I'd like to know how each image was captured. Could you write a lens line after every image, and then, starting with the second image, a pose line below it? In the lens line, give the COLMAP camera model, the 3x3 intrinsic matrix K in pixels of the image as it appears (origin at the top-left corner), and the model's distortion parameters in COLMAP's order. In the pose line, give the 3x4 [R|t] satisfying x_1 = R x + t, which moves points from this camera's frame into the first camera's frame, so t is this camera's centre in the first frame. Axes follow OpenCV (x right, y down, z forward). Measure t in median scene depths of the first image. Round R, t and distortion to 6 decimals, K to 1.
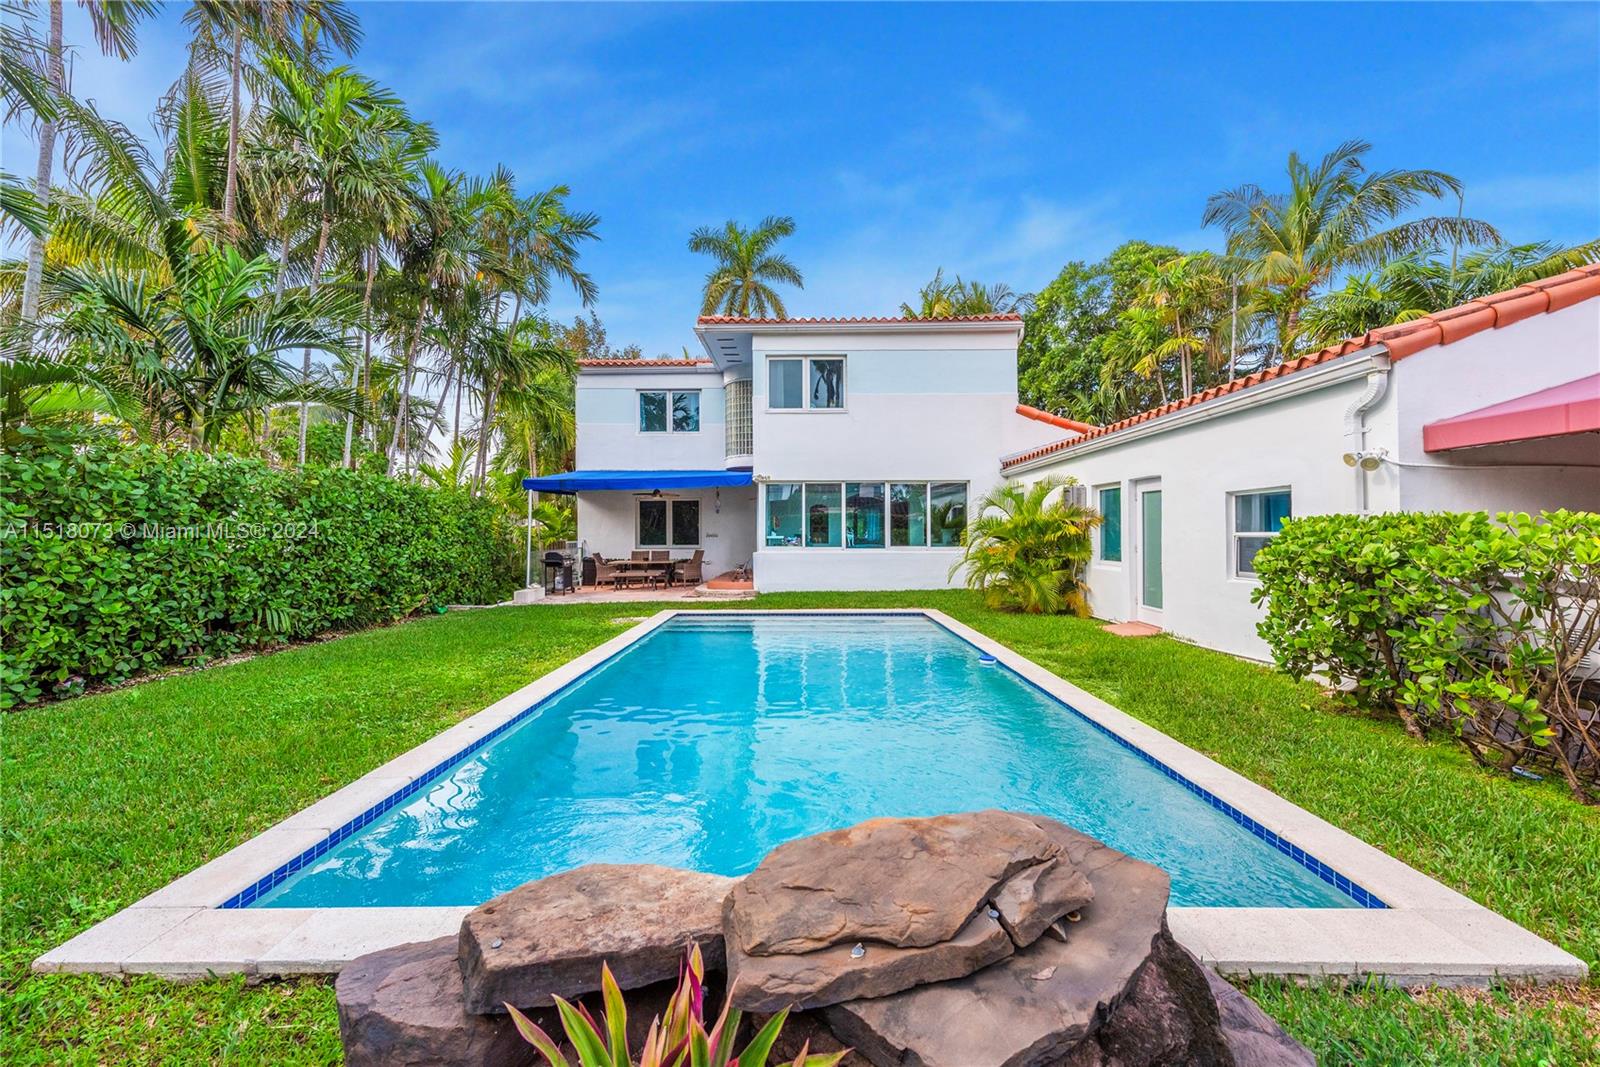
lens RADIAL K [[622.0, 0, 795.5], [0, 622.0, 530.4], [0, 0, 1]] dist [-0.002387, -0.000410]
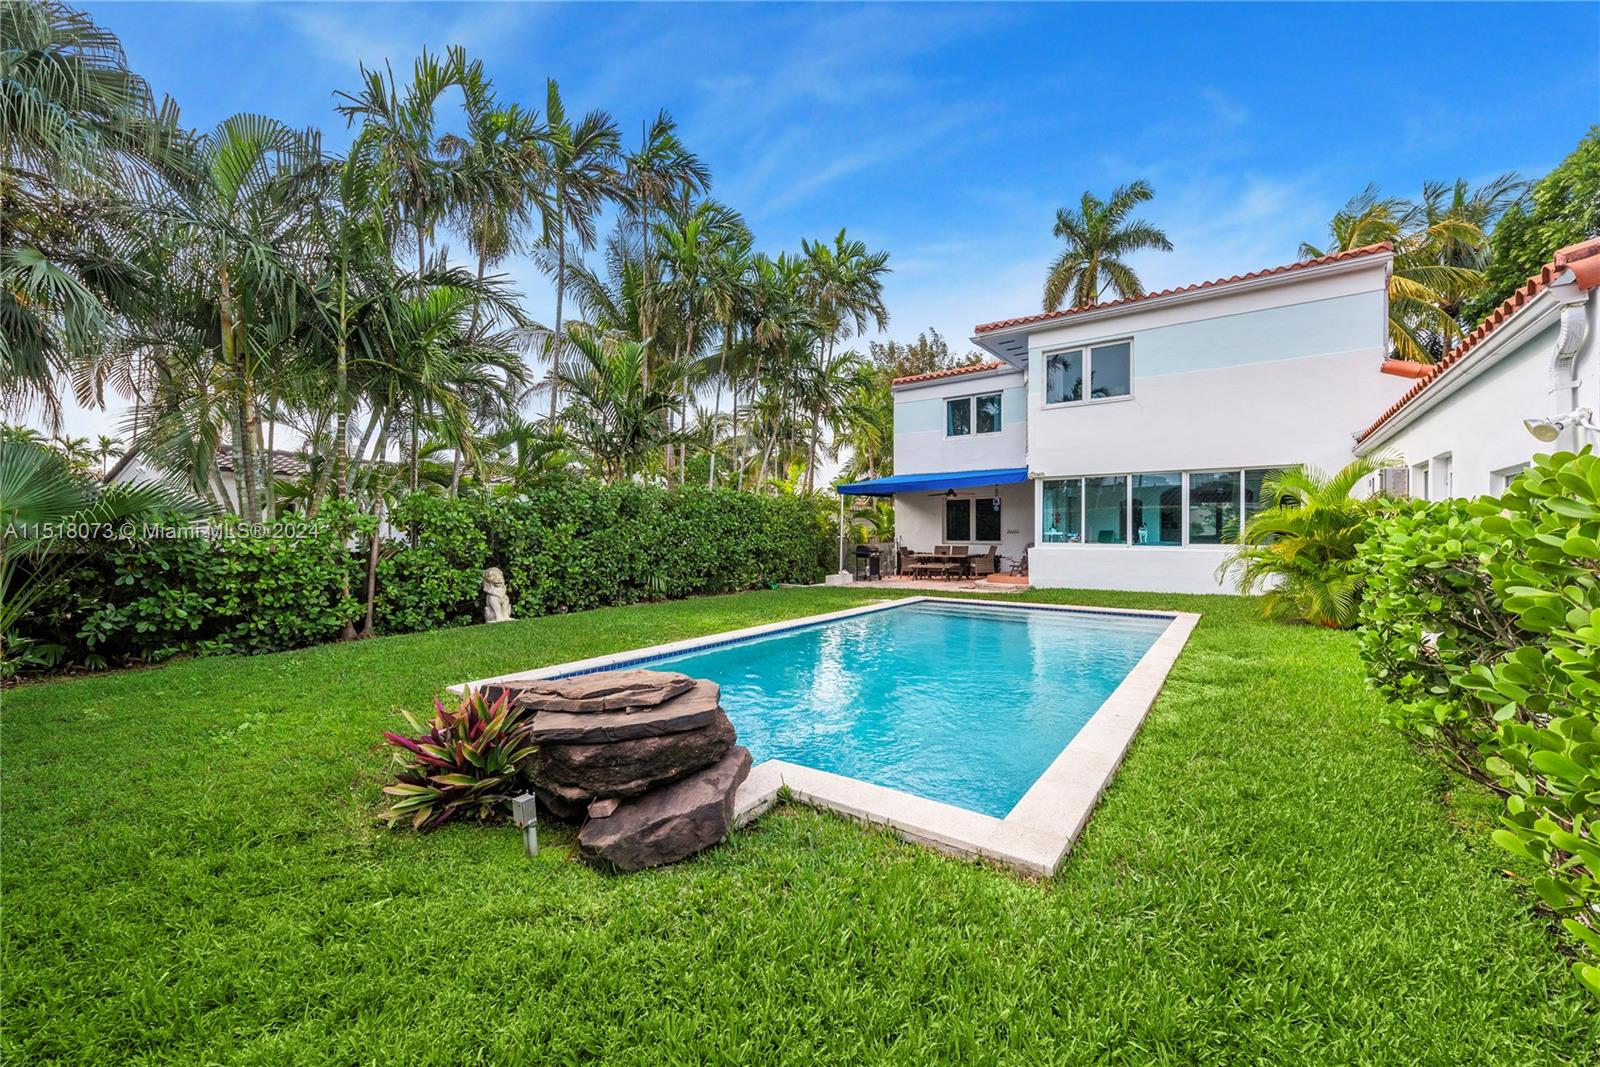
lens RADIAL K [[622.0, 0, 804.9], [0, 622.0, 536.8], [0, 0, 1]] dist [-0.002387, -0.000410]
pose [[0.812814, 0.006359, -0.582488, 0.237831], [0.002224, 0.999899, 0.014018, 0.001647], [0.582518, -0.012689, 0.812718, -0.045539]]
